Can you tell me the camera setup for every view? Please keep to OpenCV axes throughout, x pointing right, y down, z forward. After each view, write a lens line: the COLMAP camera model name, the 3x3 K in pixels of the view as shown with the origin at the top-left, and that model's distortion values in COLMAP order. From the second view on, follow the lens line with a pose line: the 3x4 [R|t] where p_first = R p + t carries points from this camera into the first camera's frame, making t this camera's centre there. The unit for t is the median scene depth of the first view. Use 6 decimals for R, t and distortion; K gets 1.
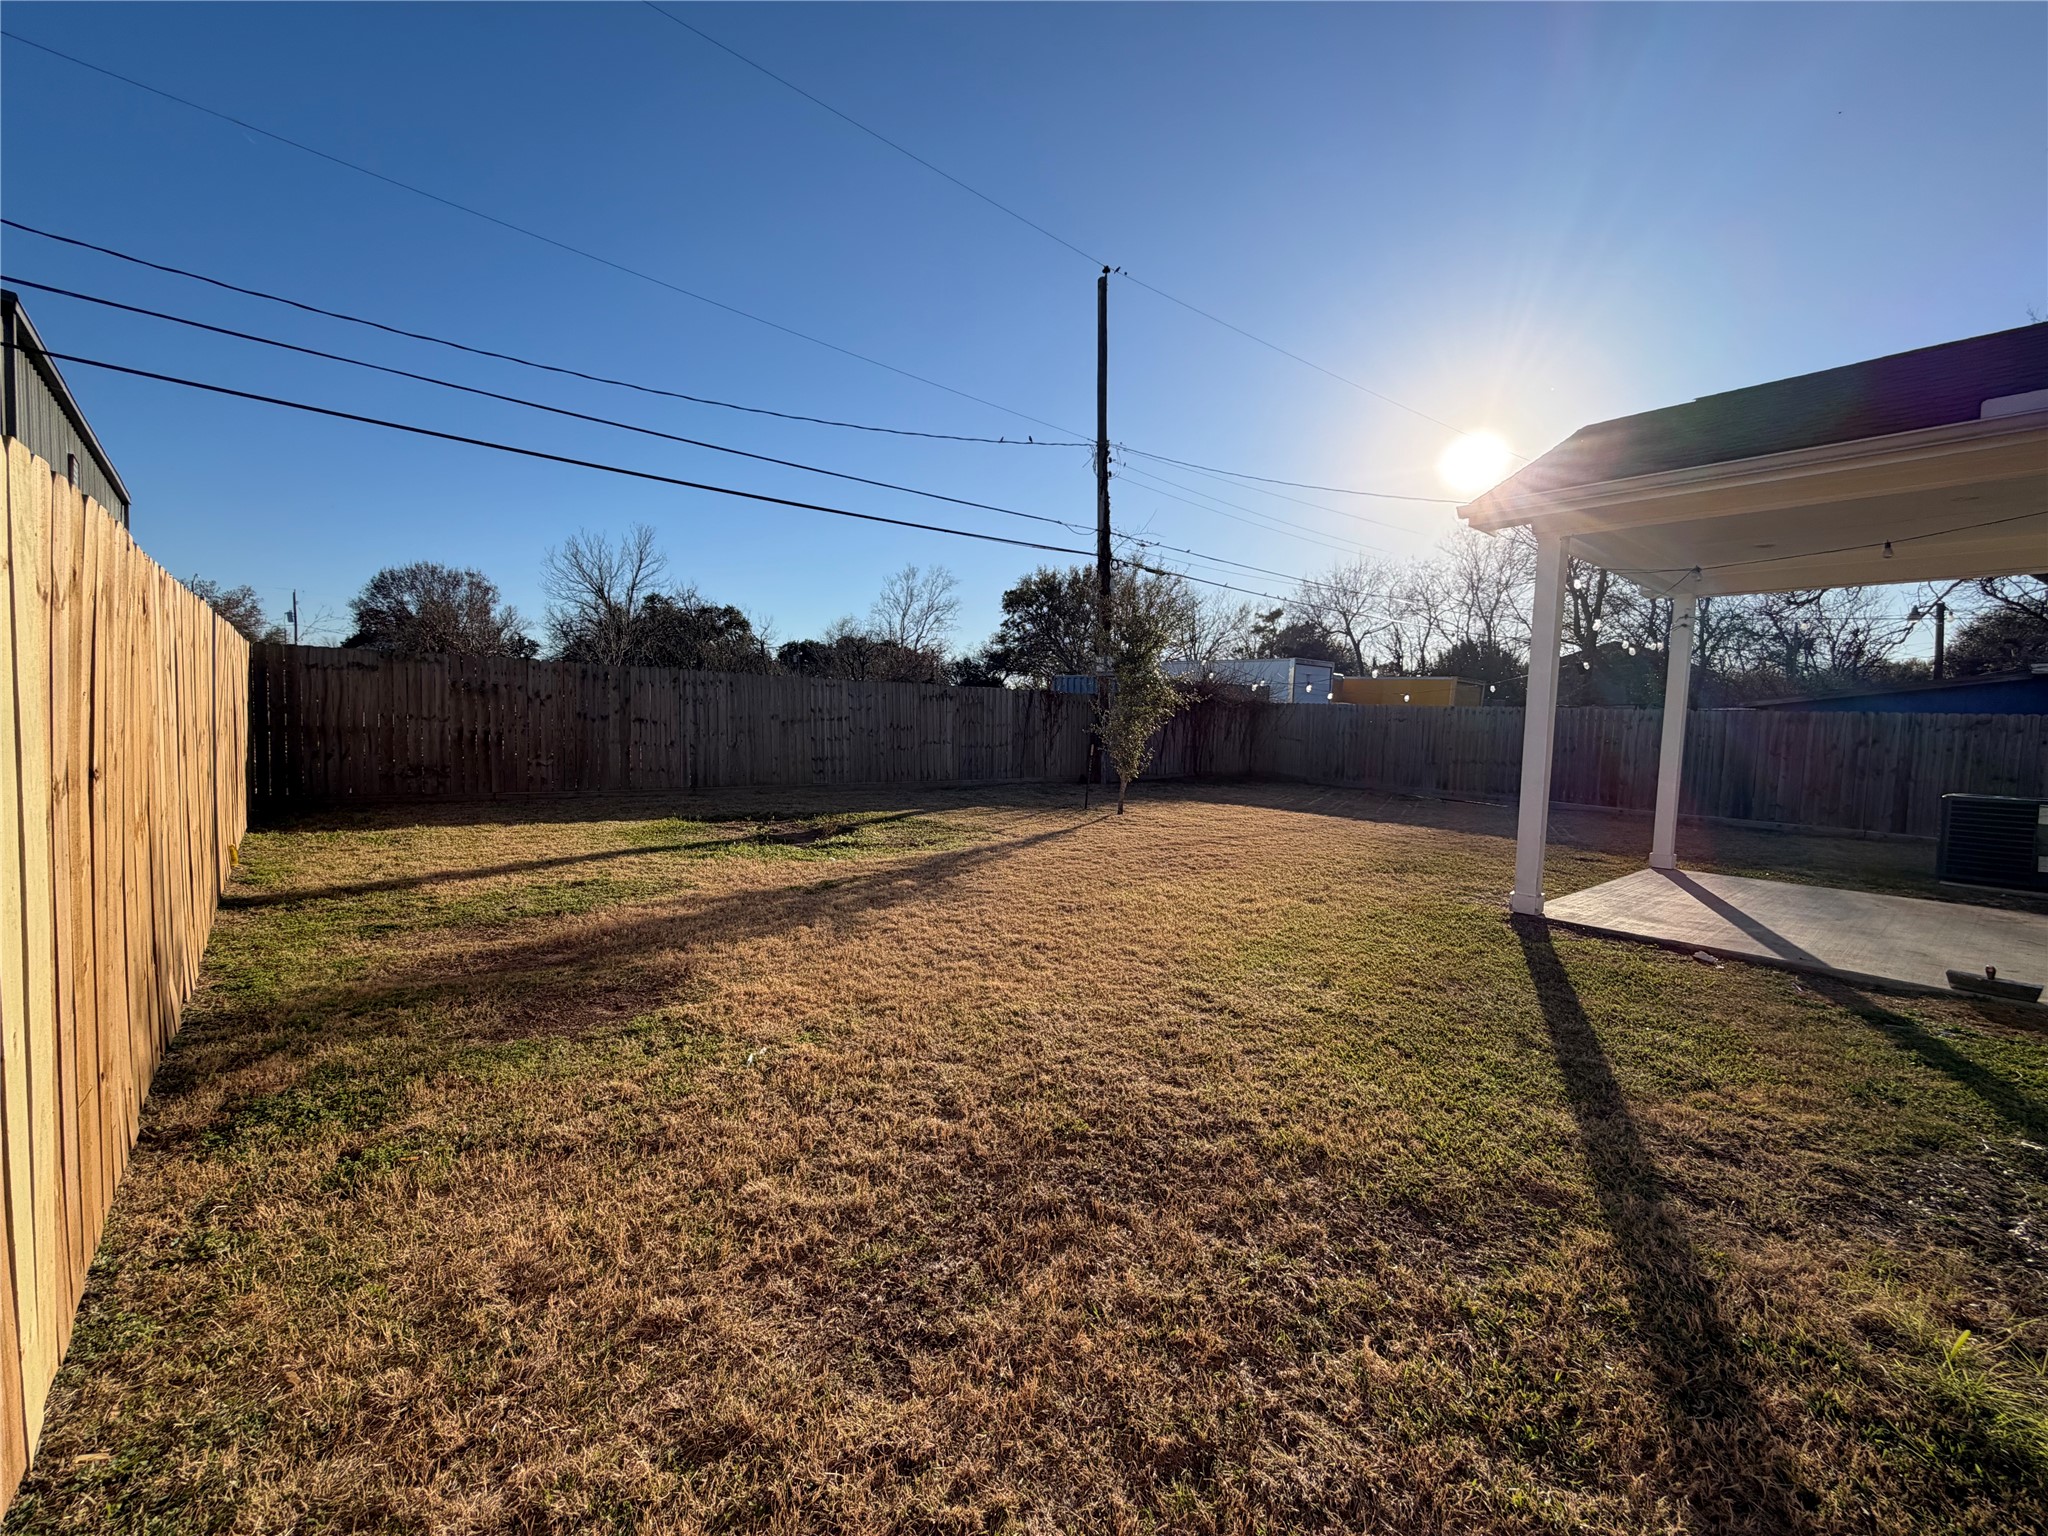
lens RADIAL K [[822.3, 0, 1016.9], [0, 822.3, 766.4], [0, 0, 1]] dist [-0.001437, 0.000698]
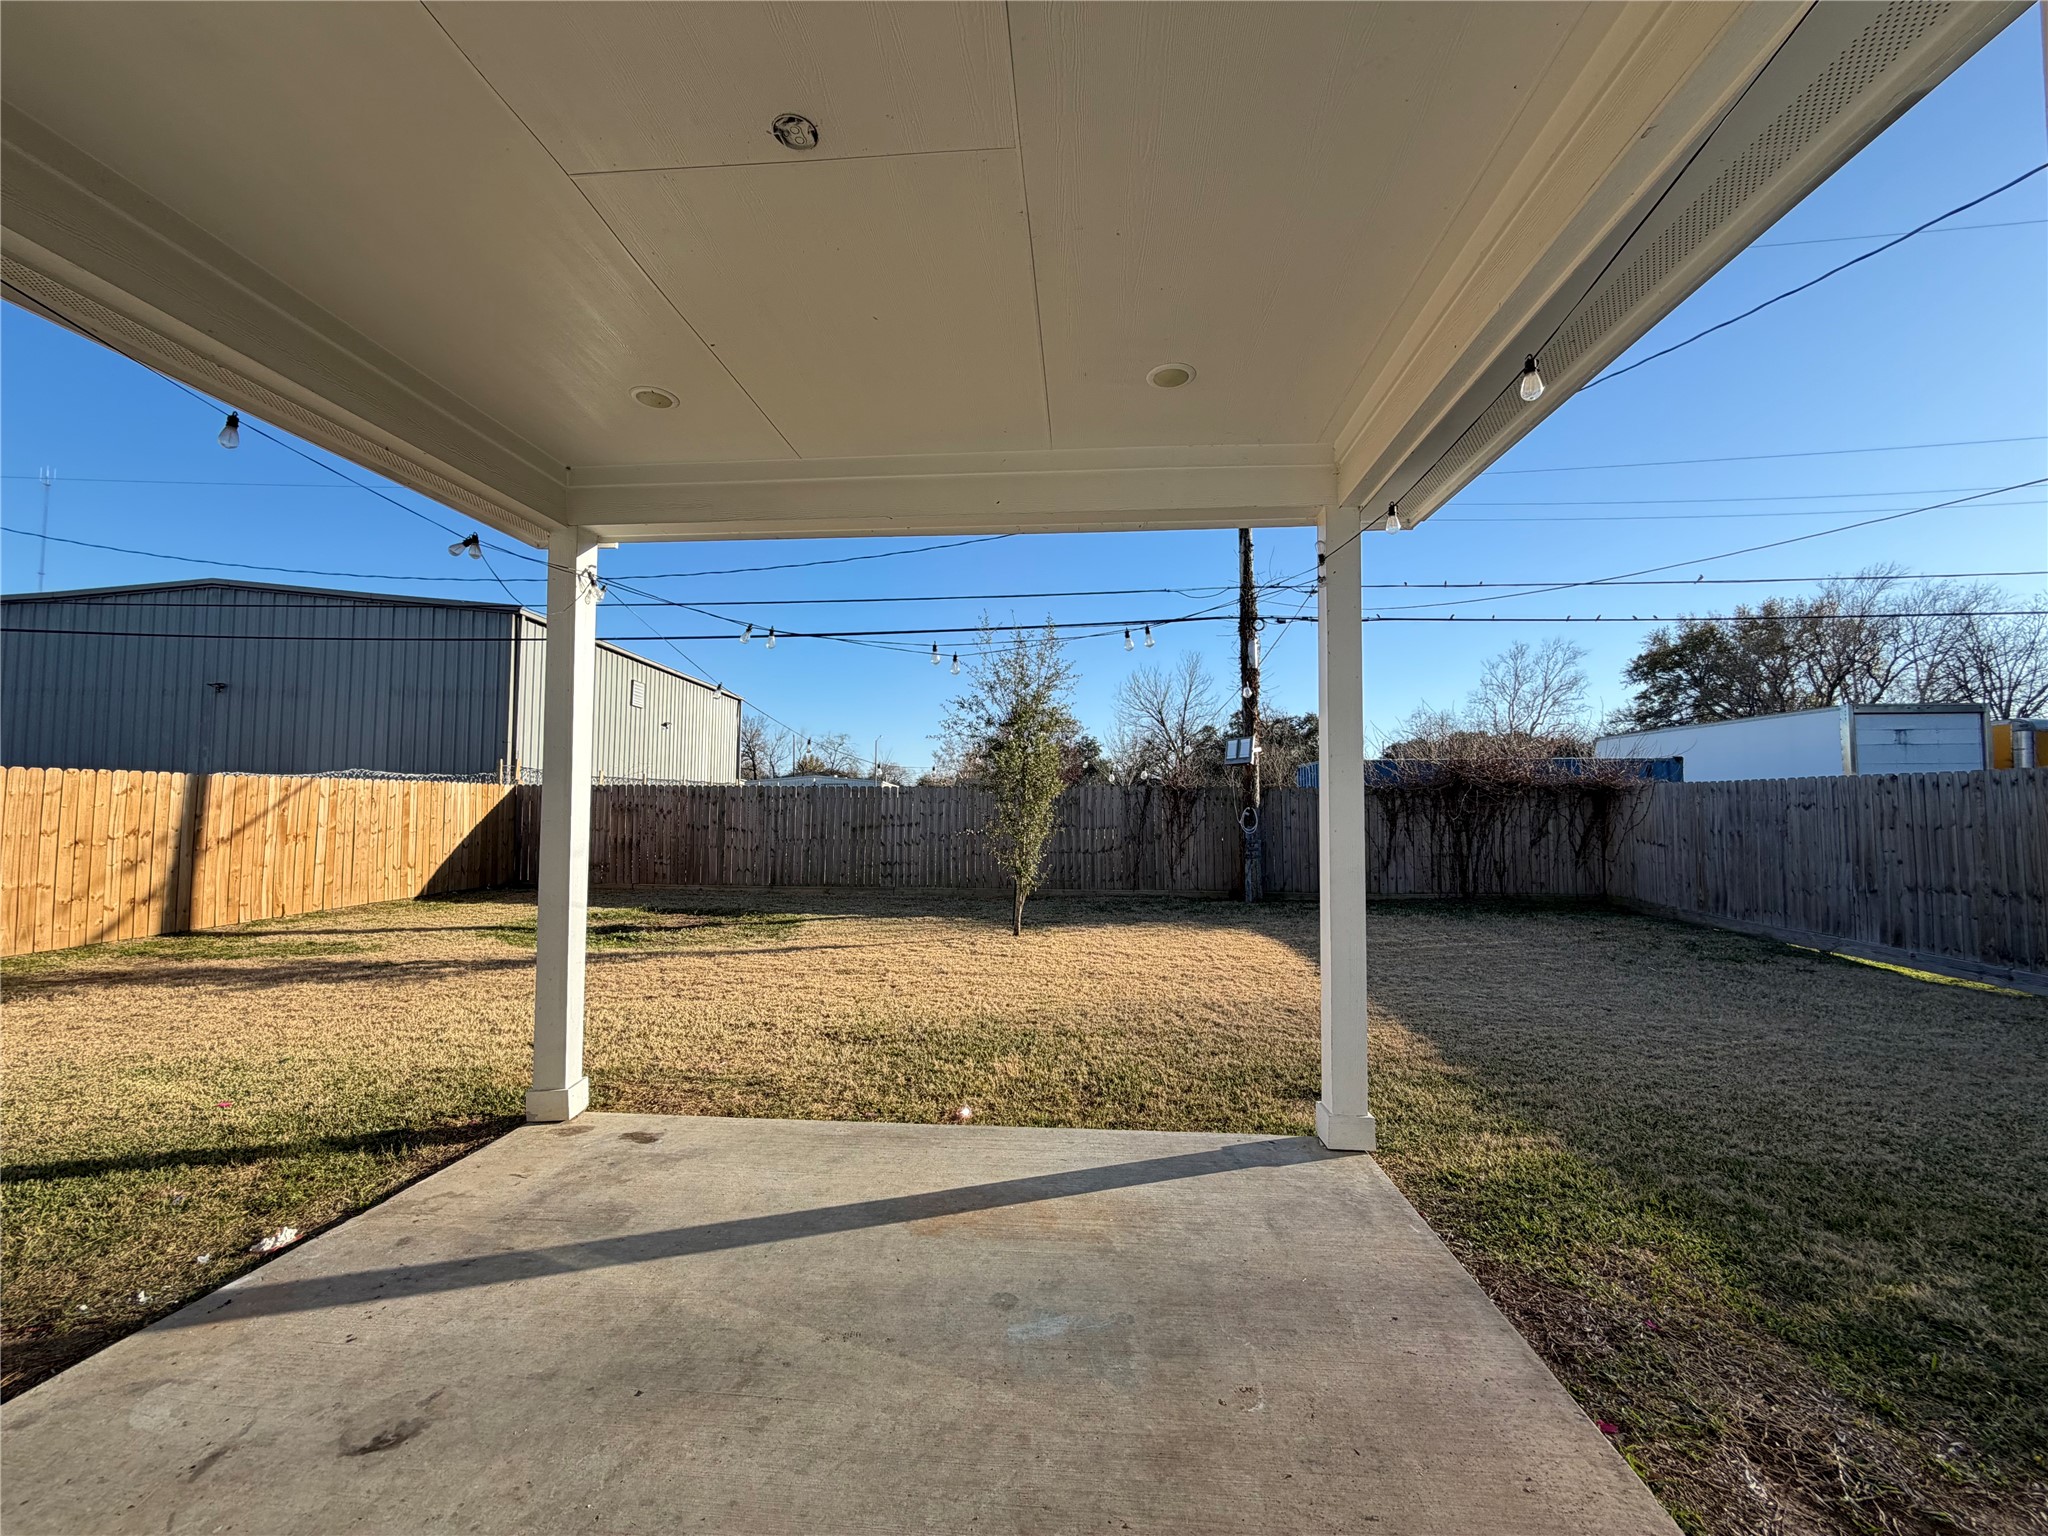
lens RADIAL K [[822.3, 0, 1023.6], [0, 822.3, 774.9], [0, 0, 1]] dist [-0.001437, 0.000698]
pose [[0.720631, -0.061004, -0.690630, 2.458440], [-0.022844, 0.993492, -0.111592, -0.028693], [0.692943, 0.096193, 0.714547, 1.406484]]
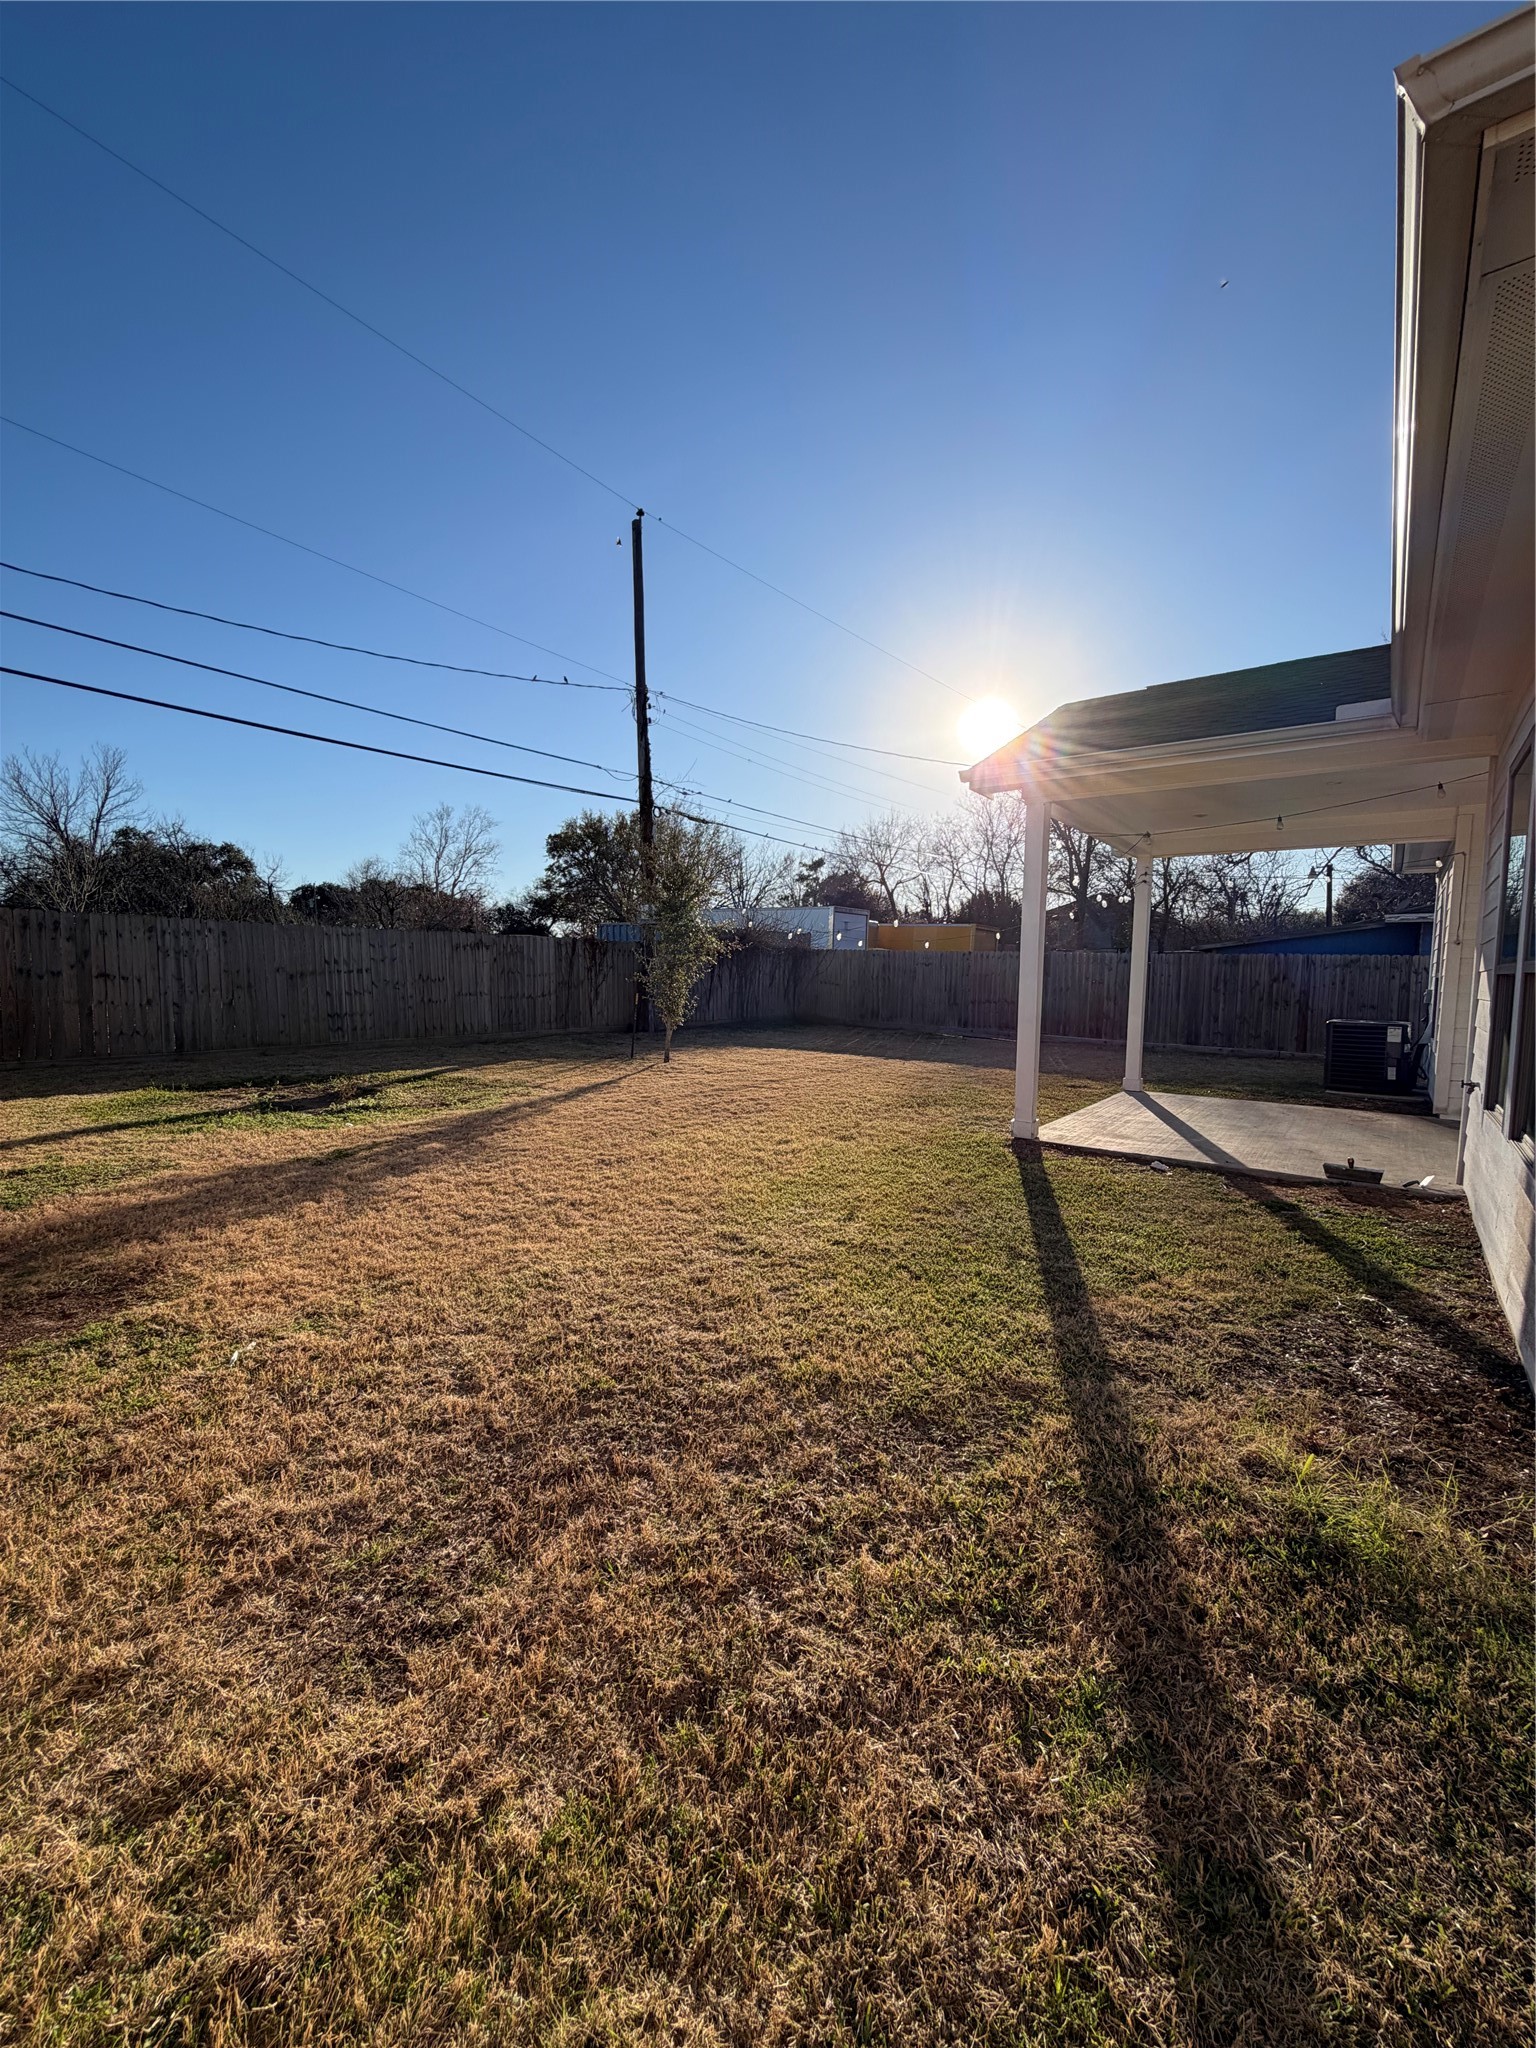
lens RADIAL K [[822.3, 0, 771.0], [0, 822.3, 1020.5], [0, 0, 1]] dist [-0.001437, 0.000698]
pose [[0.970549, -0.028176, 0.239251, 0.039492], [0.025970, 0.999586, 0.012366, -0.007198], [-0.239501, -0.005789, 0.970879, -0.009294]]
